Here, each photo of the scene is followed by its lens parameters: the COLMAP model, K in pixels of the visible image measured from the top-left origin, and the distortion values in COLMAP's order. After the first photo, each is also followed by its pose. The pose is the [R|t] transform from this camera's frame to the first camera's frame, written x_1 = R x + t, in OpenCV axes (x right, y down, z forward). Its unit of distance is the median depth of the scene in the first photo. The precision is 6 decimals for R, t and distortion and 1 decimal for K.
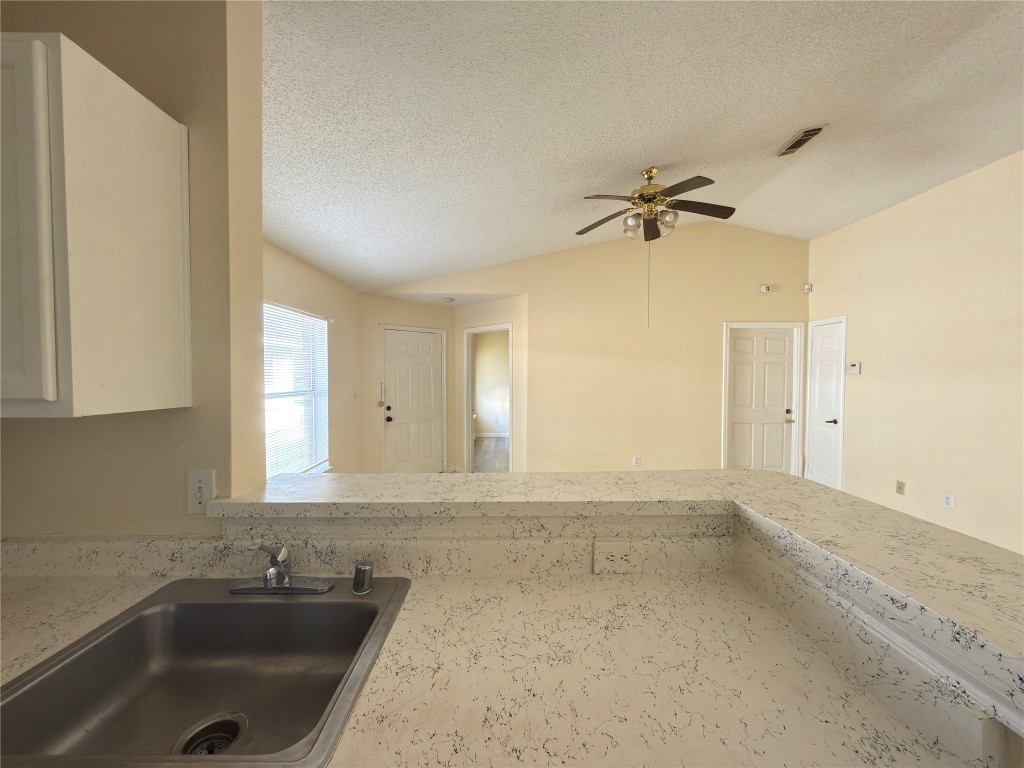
lens RADIAL K [[409.7, 0, 510.9], [0, 409.7, 386.6], [0, 0, 1]] dist [-0.001100, -0.000332]
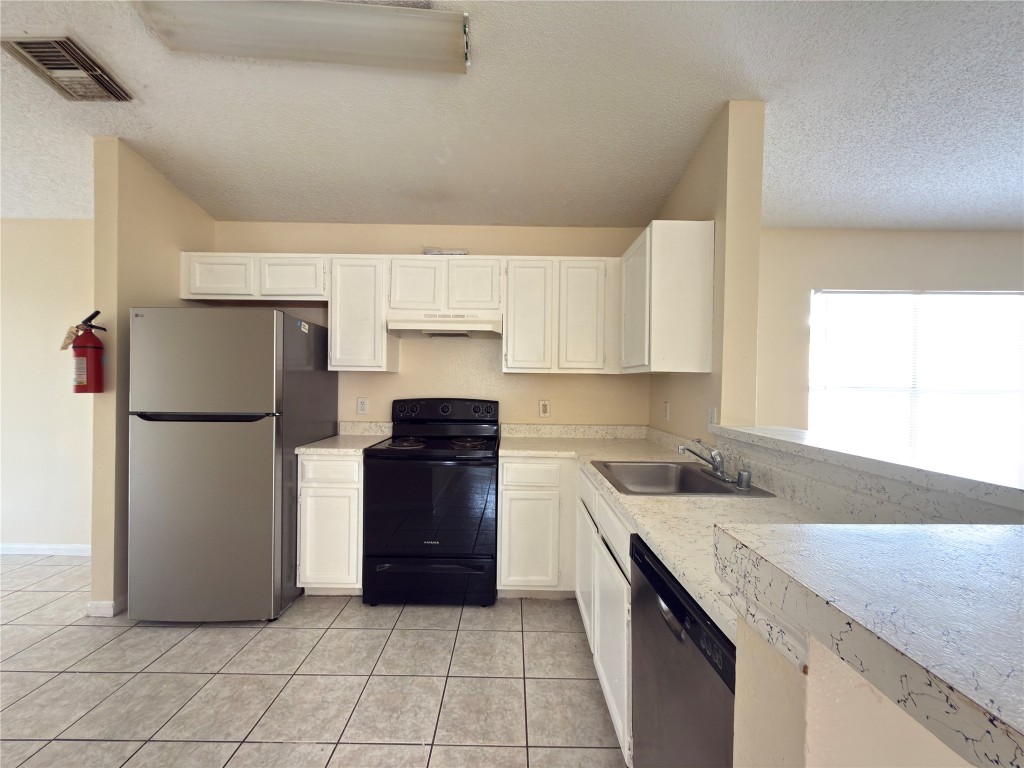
lens RADIAL K [[408.5, 0, 512.0], [0, 408.5, 386.6], [0, 0, 1]] dist [0.004204, -0.000702]
pose [[-0.010509, 0.005189, -0.999931, 1.047164], [-0.039161, 0.999217, 0.005597, 0.134796], [0.999178, 0.039217, -0.010297, 0.137588]]
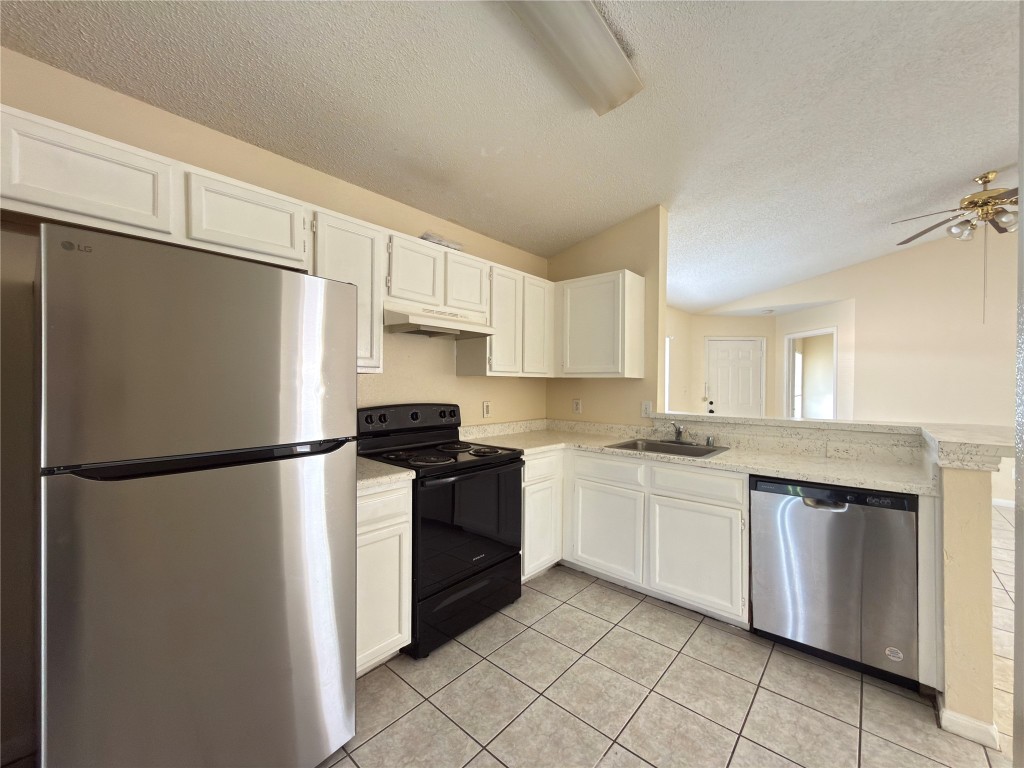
lens RADIAL K [[408.5, 0, 512.0], [0, 408.5, 386.6], [0, 0, 1]] dist [0.004204, -0.000702]
pose [[0.744618, 0.008844, -0.667432, 0.395095], [-0.023600, 0.999636, -0.013084, 0.160083], [0.667073, 0.025494, 0.744556, -1.628877]]
